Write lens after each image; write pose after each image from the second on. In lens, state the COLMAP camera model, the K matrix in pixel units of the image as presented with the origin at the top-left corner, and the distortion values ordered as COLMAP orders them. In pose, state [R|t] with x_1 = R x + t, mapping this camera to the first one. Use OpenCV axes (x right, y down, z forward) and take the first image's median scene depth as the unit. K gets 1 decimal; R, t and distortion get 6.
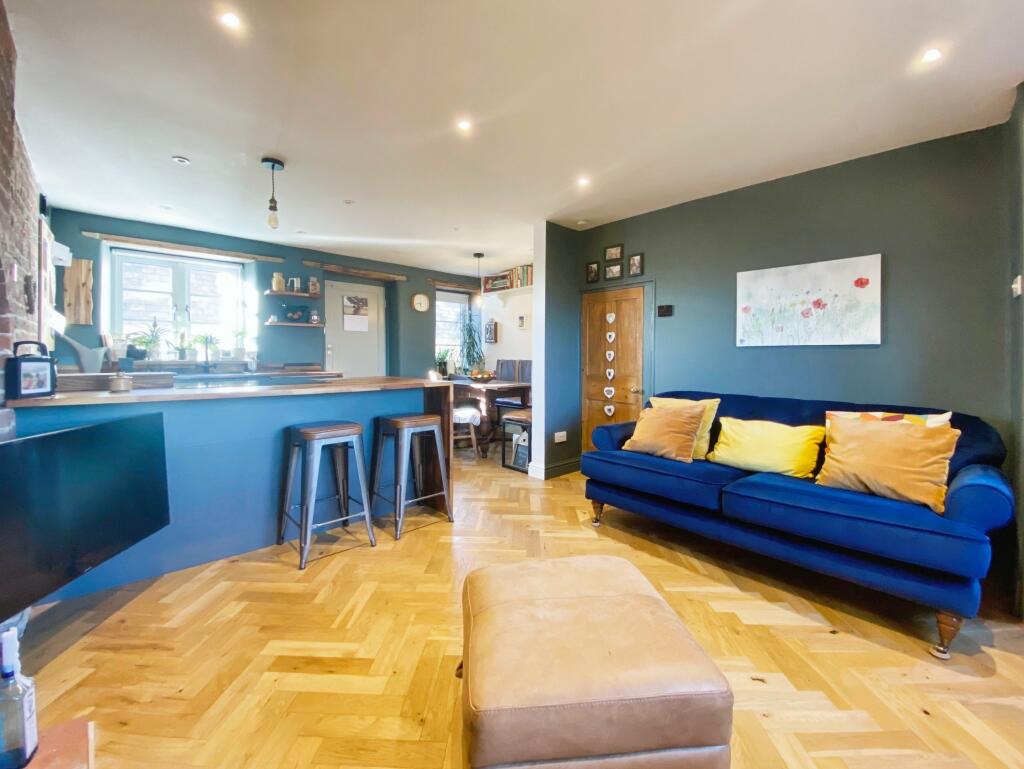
lens RADIAL K [[417.7, 0, 524.0], [0, 417.7, 383.3], [0, 0, 1]] dist [0.000220, -0.013720]
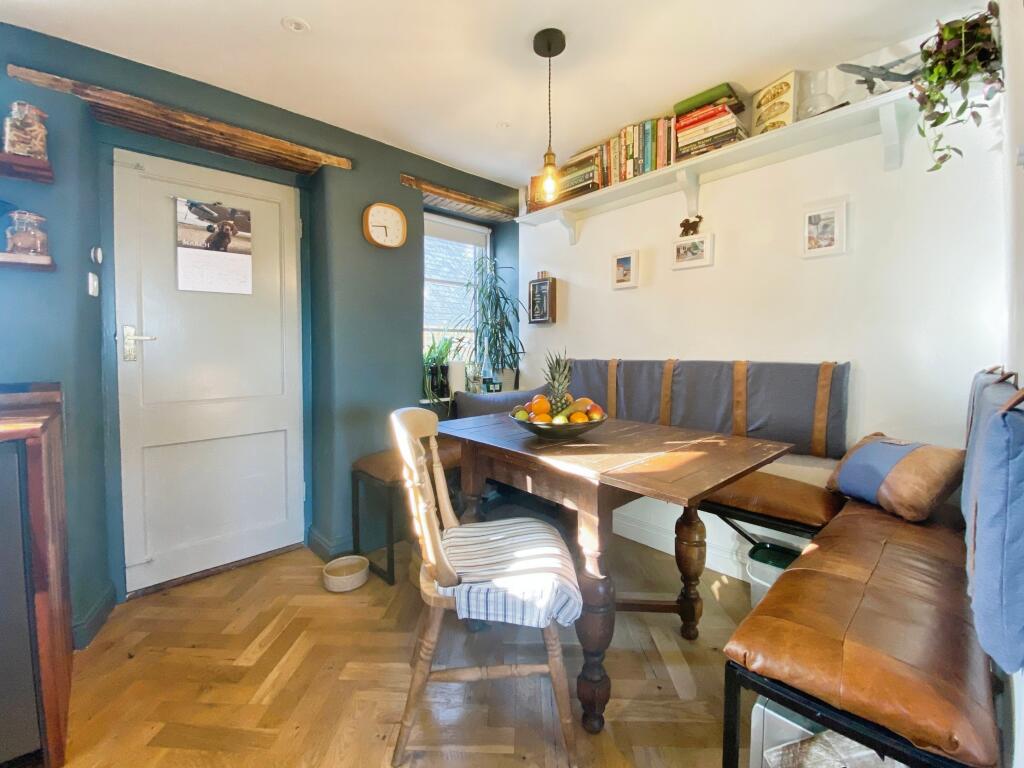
lens RADIAL K [[430.2, 0, 513.7], [0, 430.2, 356.7], [0, 0, 1]] dist [-0.022316, -0.000126]
pose [[0.999639, -0.013160, -0.023445, -0.135470], [0.011954, 0.998636, -0.050835, -0.048264], [0.024082, 0.050536, 0.998432, 0.705024]]
